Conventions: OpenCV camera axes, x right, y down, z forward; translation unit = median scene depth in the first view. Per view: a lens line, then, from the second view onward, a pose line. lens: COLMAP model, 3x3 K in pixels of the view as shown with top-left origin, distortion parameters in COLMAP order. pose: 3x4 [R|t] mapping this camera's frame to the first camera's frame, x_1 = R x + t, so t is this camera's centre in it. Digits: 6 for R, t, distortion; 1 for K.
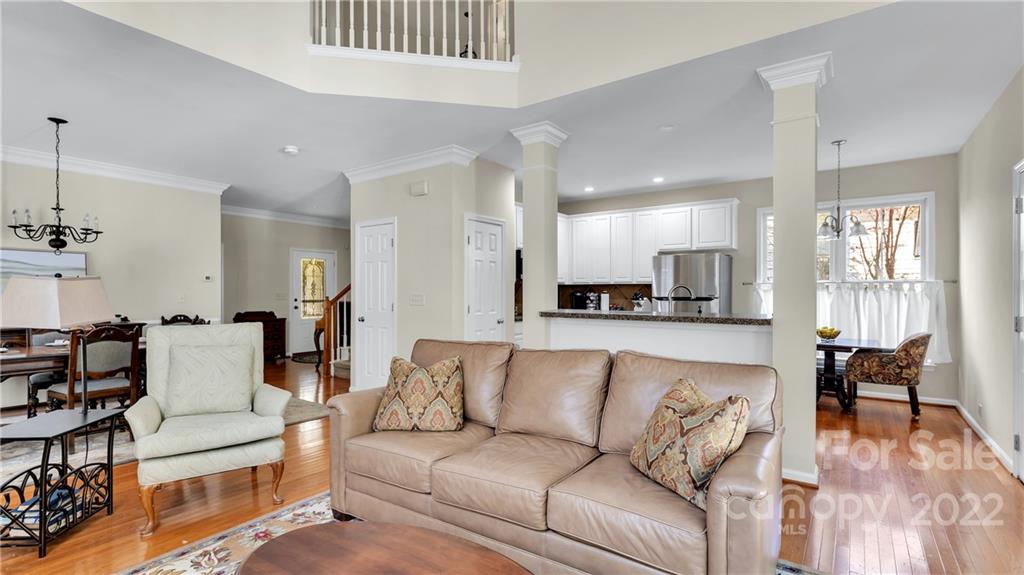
lens RADIAL K [[472.8, 0, 516.7], [0, 472.8, 289.0], [0, 0, 1]] dist [0.007778, -0.001479]
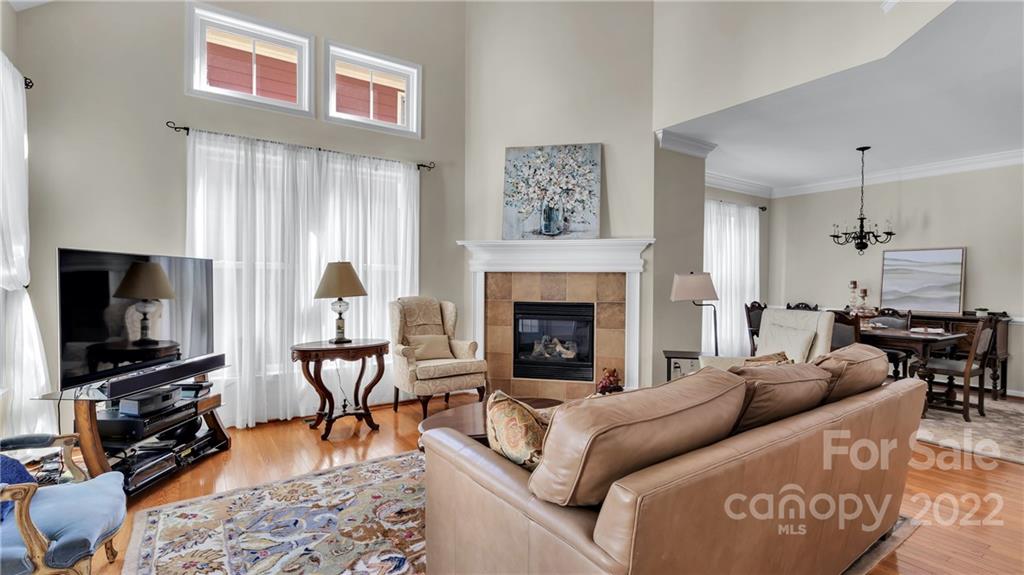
lens RADIAL K [[472.8, 0, 509.8], [0, 472.8, 290.5], [0, 0, 1]] dist [0.007778, -0.001479]
pose [[-0.355205, 0.010167, -0.934733, 0.549288], [-0.003048, 0.999923, 0.012035, 0.010825], [0.934783, 0.007124, -0.355147, 0.570020]]
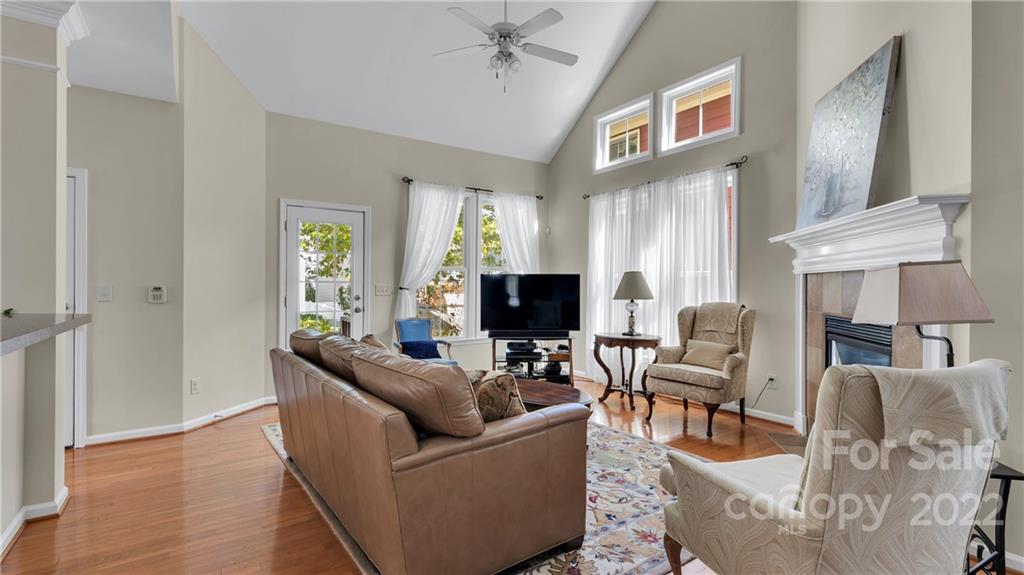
lens RADIAL K [[472.8, 0, 515.4], [0, 472.8, 285.5], [0, 0, 1]] dist [0.007778, -0.001479]
pose [[-0.941873, -0.006003, 0.335917, -0.347648], [-0.008163, 0.999954, -0.005019, 0.010061], [-0.335871, -0.007469, -0.941878, 1.153920]]
